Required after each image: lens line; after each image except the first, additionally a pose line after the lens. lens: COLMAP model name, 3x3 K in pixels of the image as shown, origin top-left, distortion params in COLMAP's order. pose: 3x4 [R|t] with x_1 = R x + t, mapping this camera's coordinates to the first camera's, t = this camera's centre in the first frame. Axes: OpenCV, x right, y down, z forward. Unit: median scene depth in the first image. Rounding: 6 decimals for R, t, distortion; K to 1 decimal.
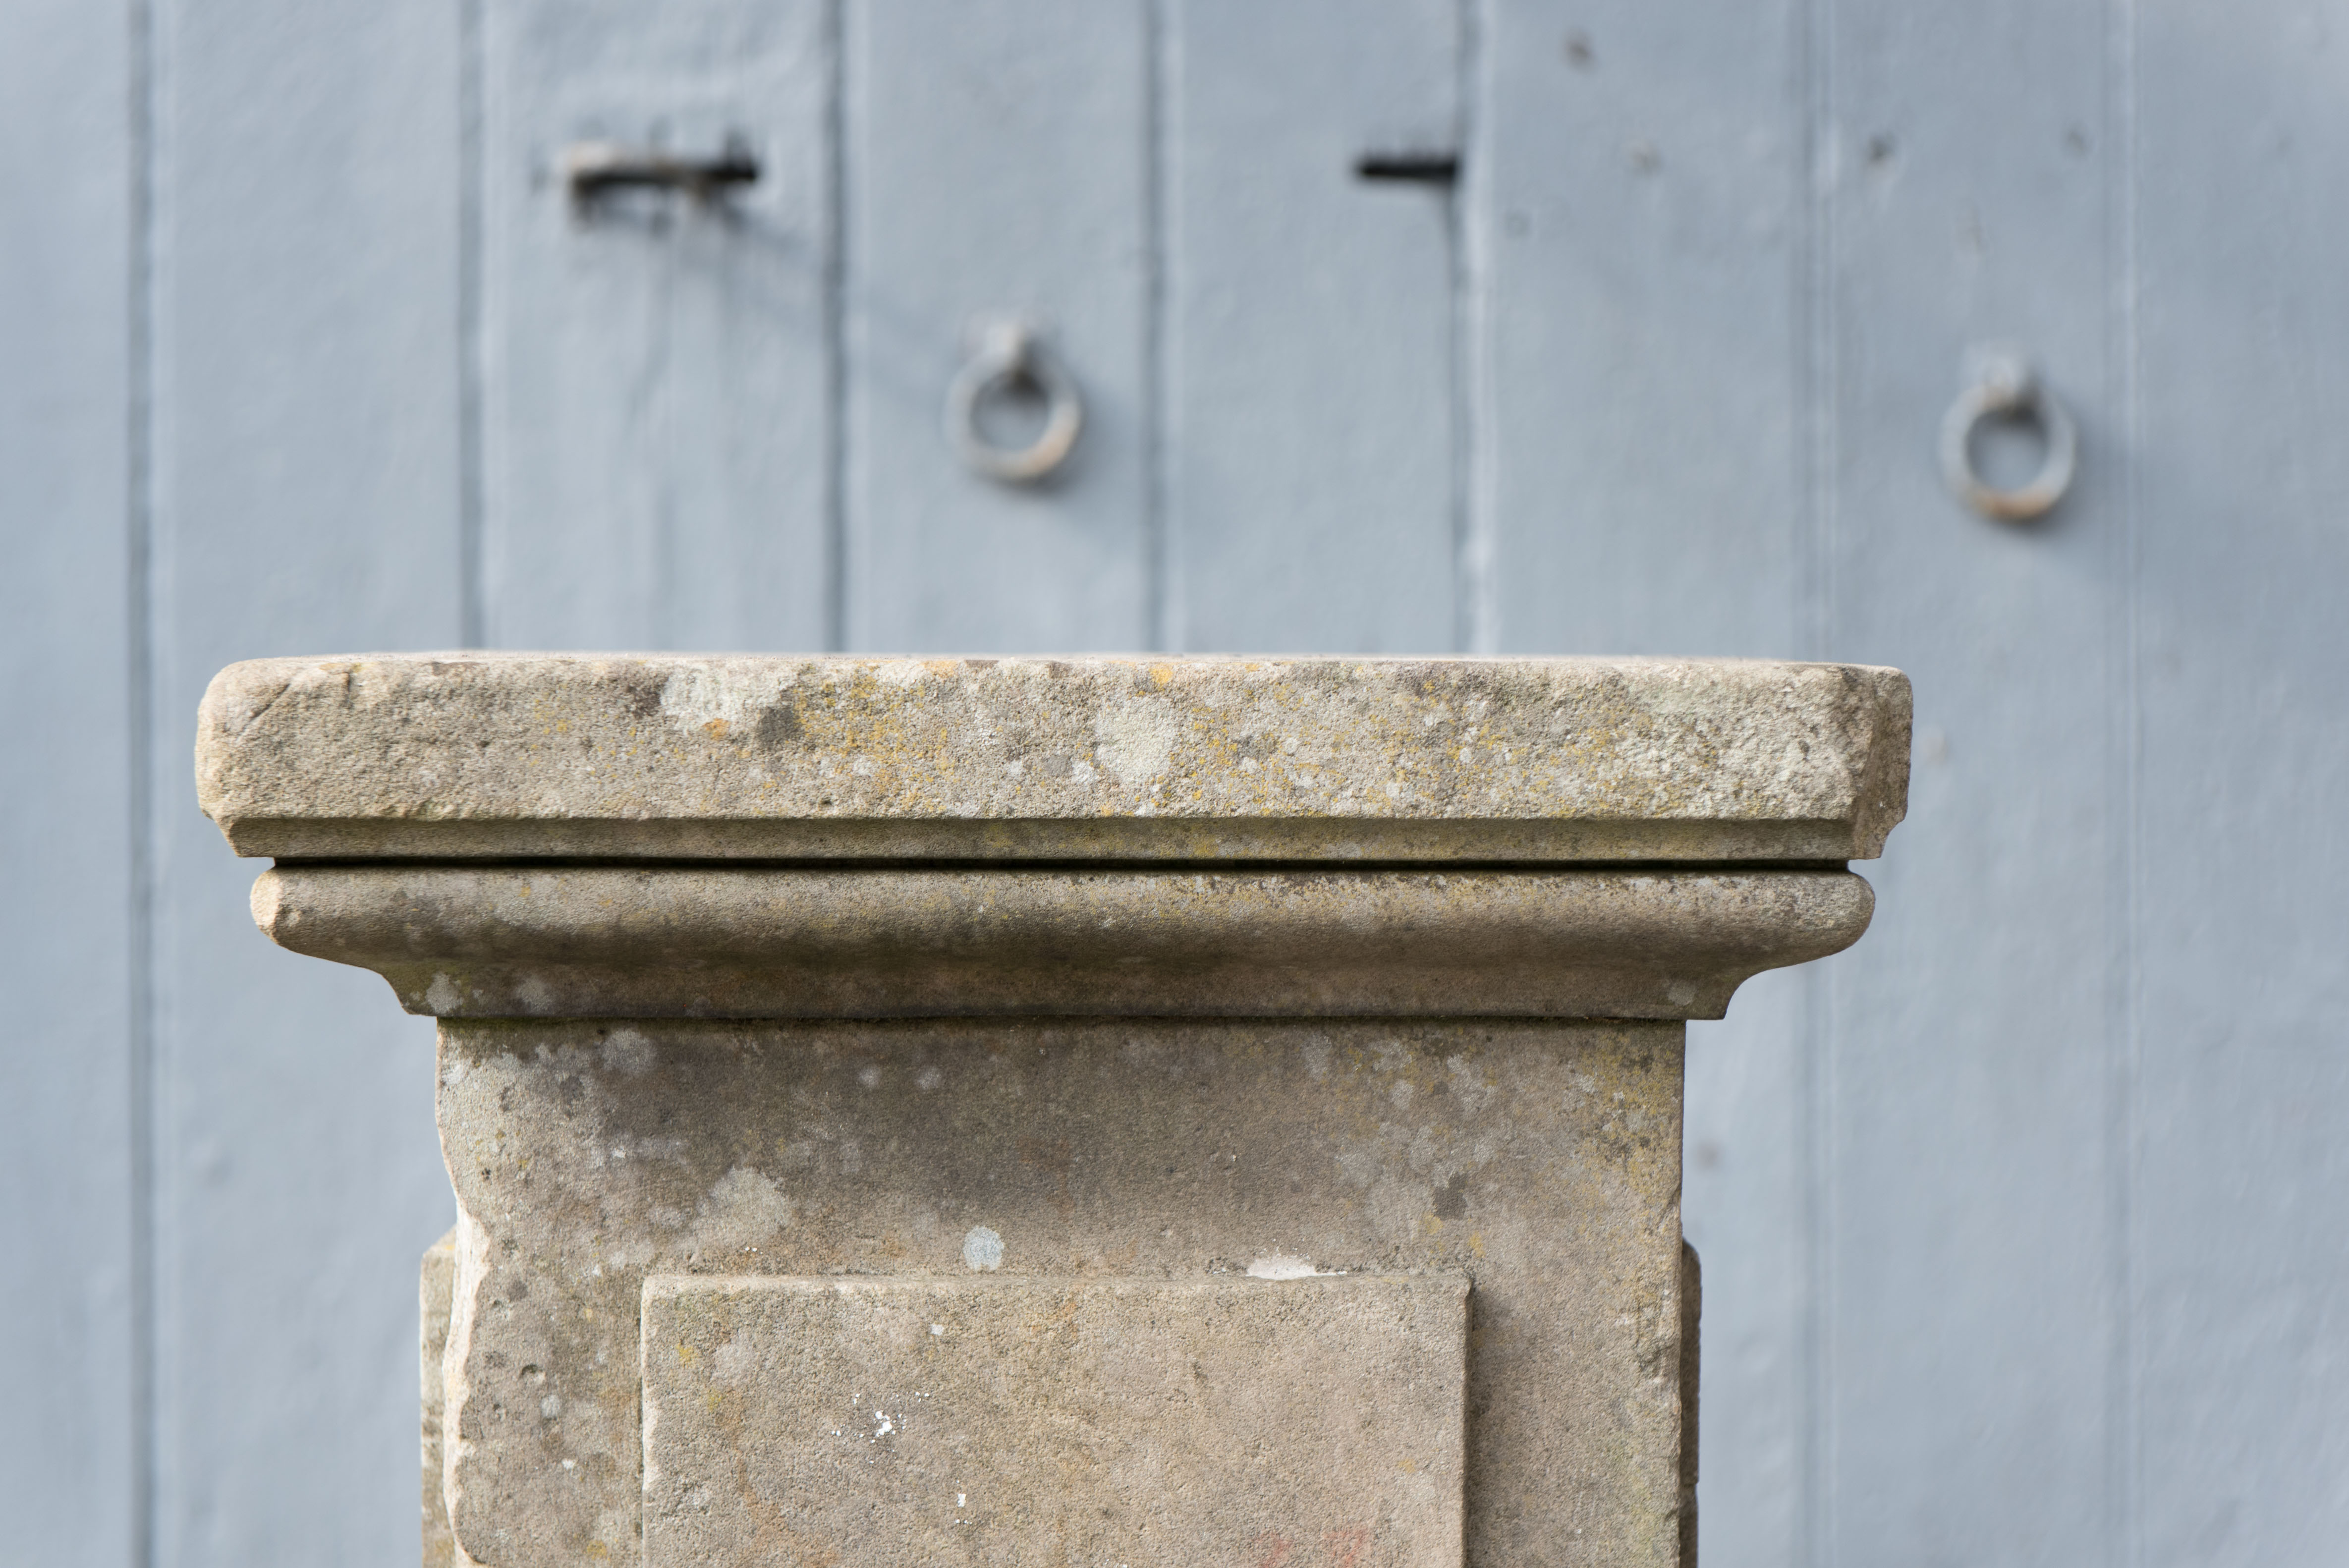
lens RADIAL K [[4541.0, 0, 1154.8], [0, 4541.0, 798.1], [0, 0, 1]] dist [-0.026960, 0.000000]
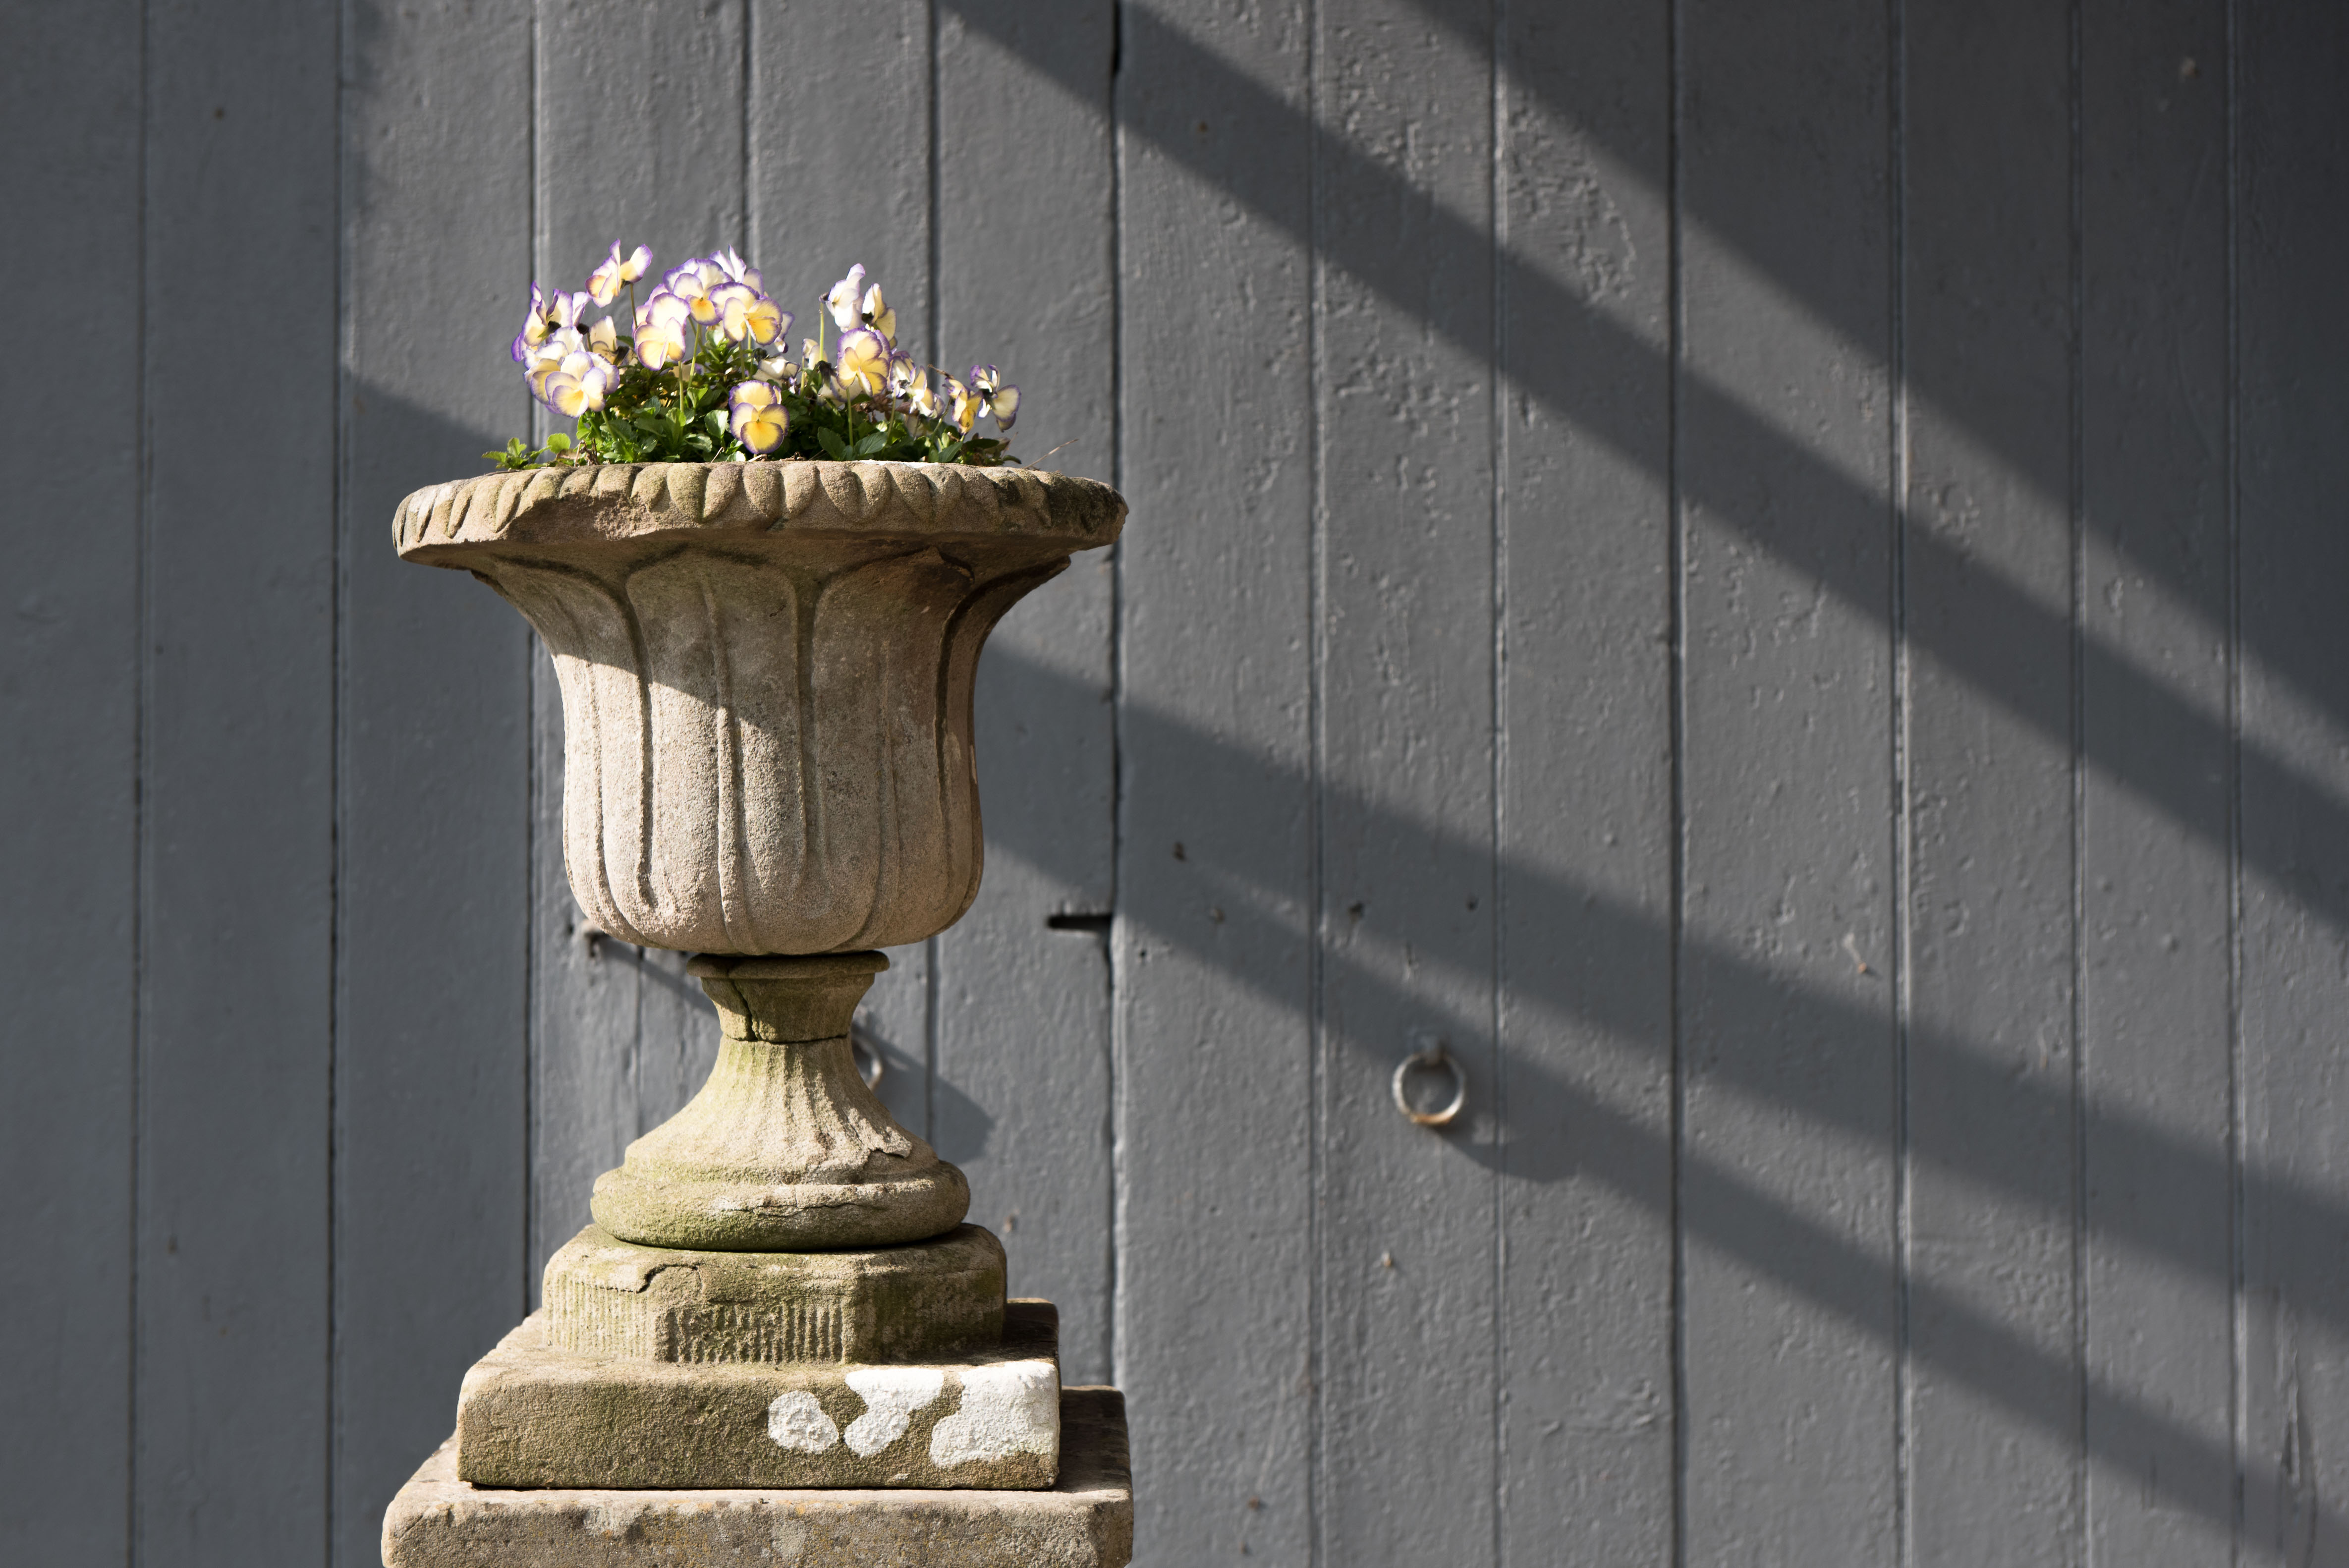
lens RADIAL K [[3609.5, 0, 1142.1], [0, 3609.5, 819.8], [0, 0, 1]] dist [-0.001940, 0.000000]
pose [[0.999944, 0.001440, 0.010463, 0.151321], [-0.001122, 0.999540, -0.030308, -0.313761], [-0.010502, 0.030294, 0.999486, -0.826957]]
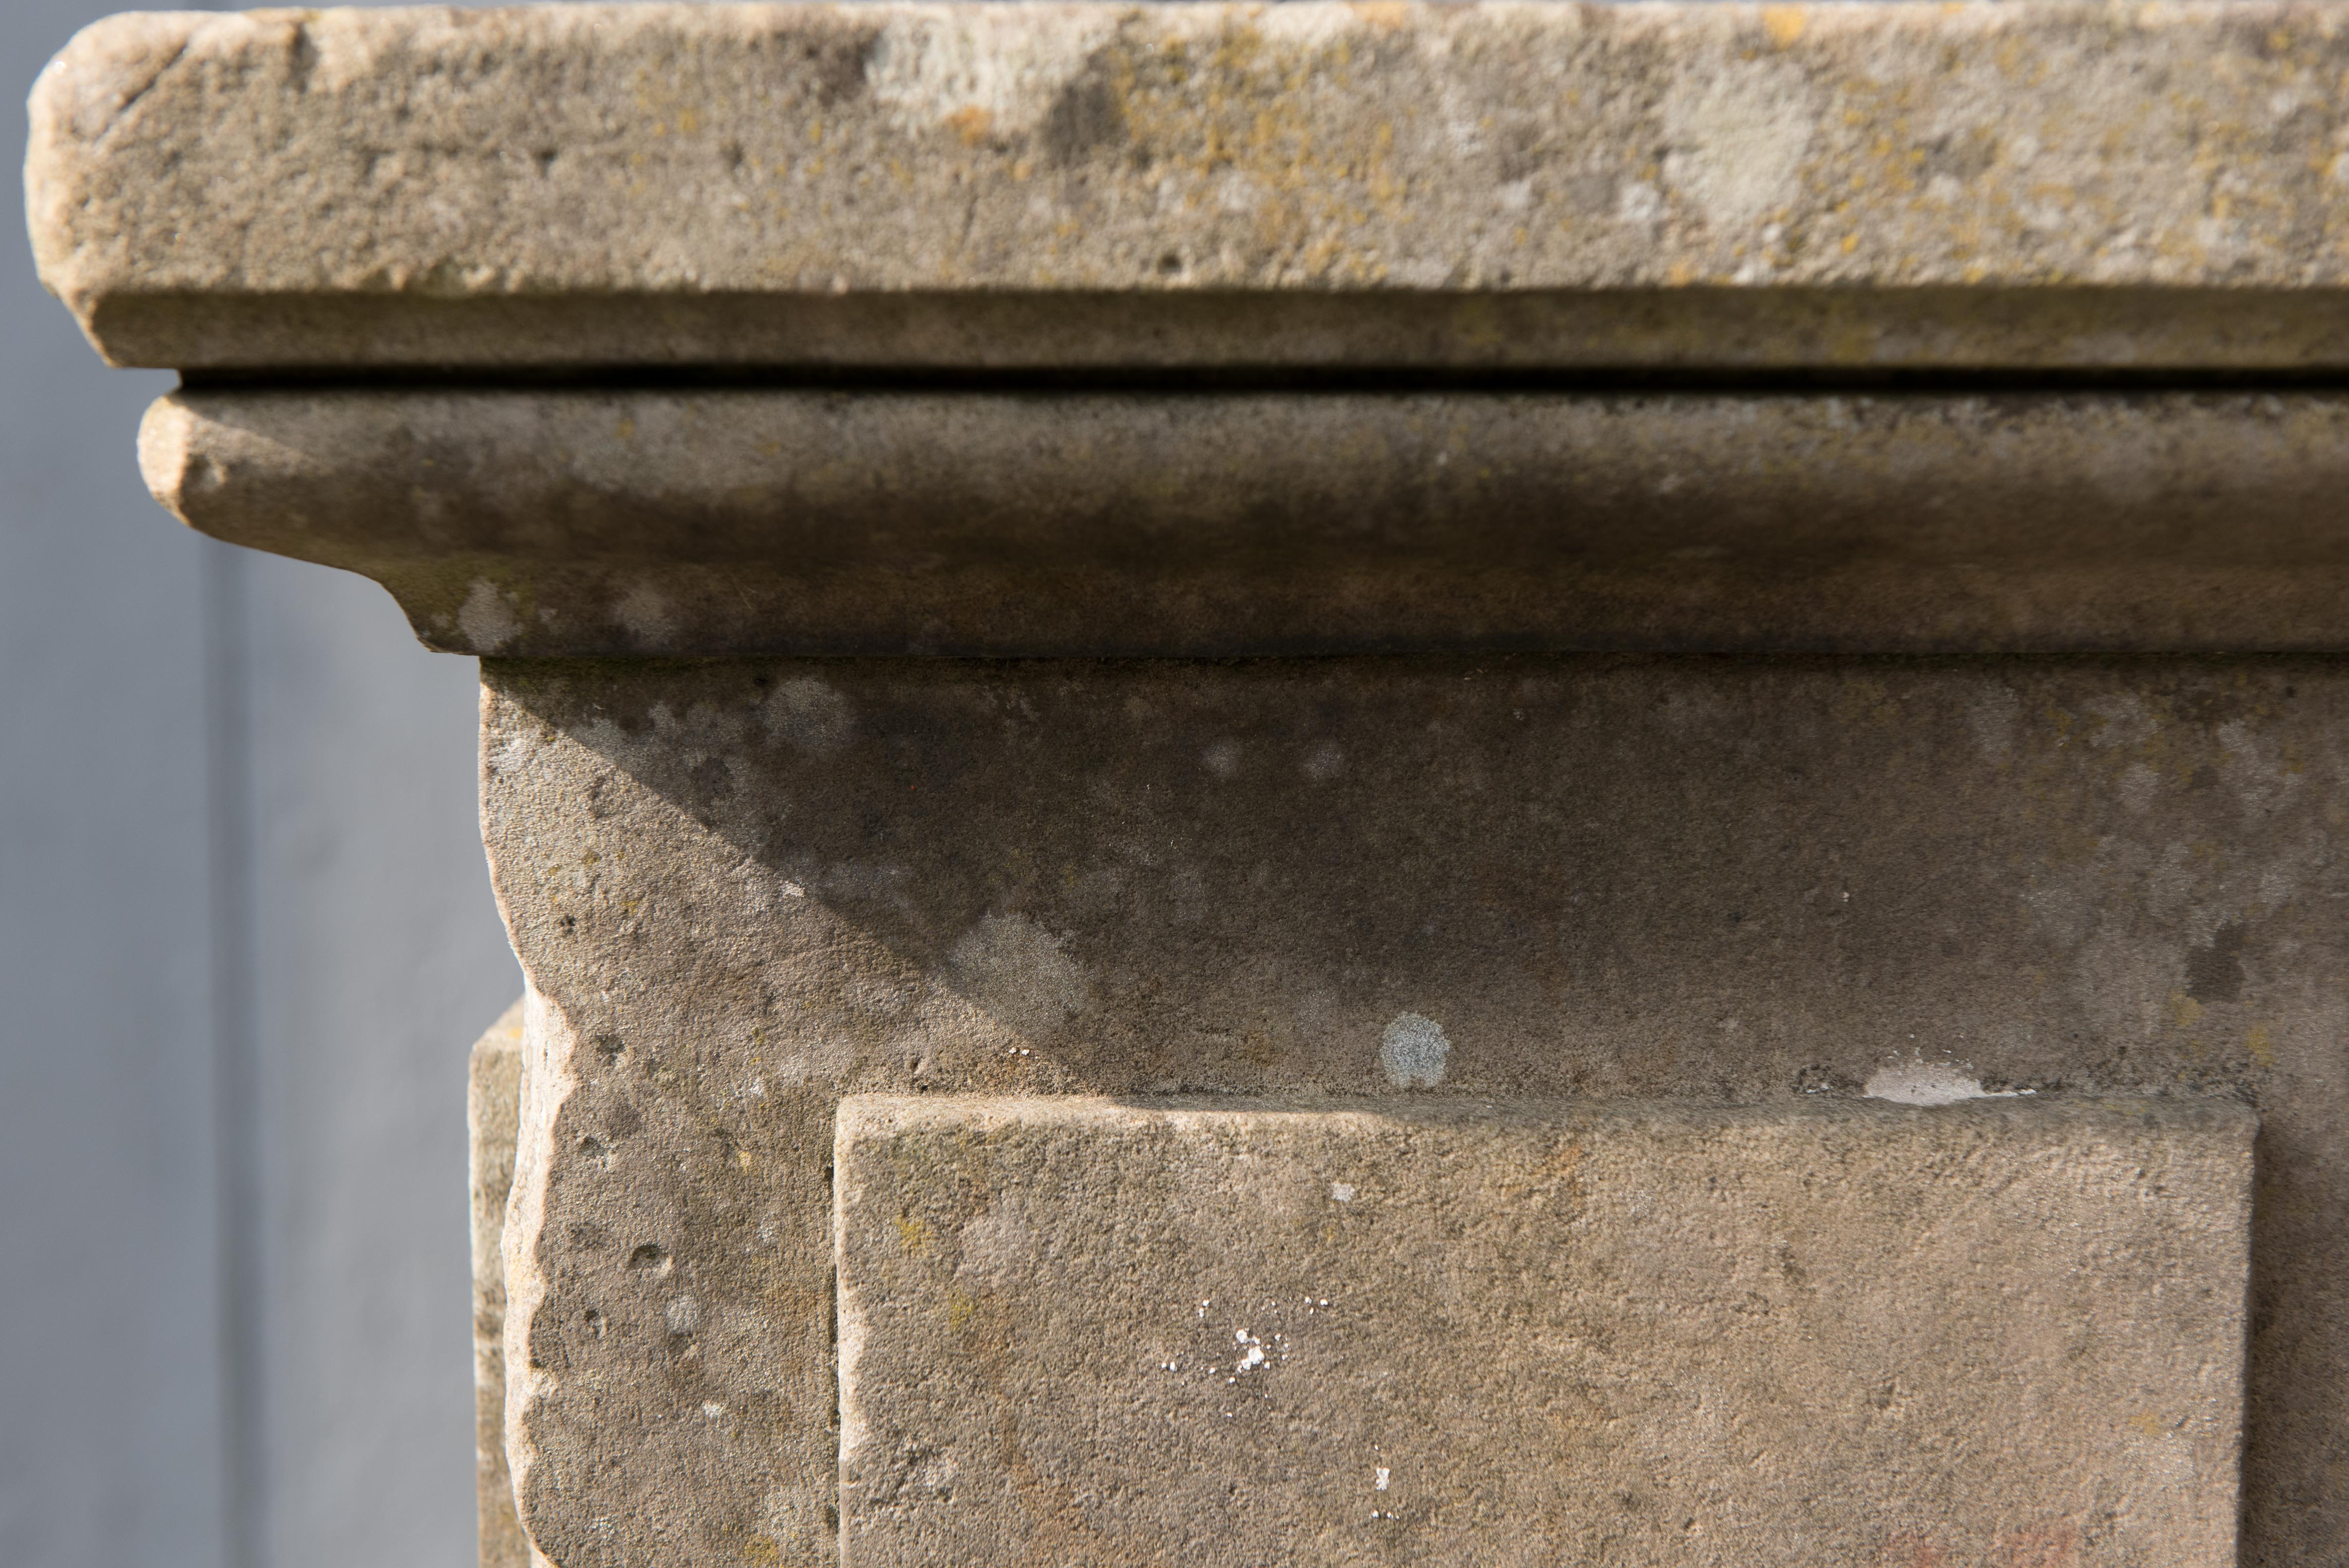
lens RADIAL K [[3979.5, 0, 1128.6], [0, 3979.5, 844.7], [0, 0, 1]] dist [0.009057, 0.000000]
pose [[0.999747, -0.000194, -0.022472, -0.064440], [0.002115, 0.996334, 0.085519, 0.029179], [0.022373, -0.085545, 0.996083, 0.498629]]
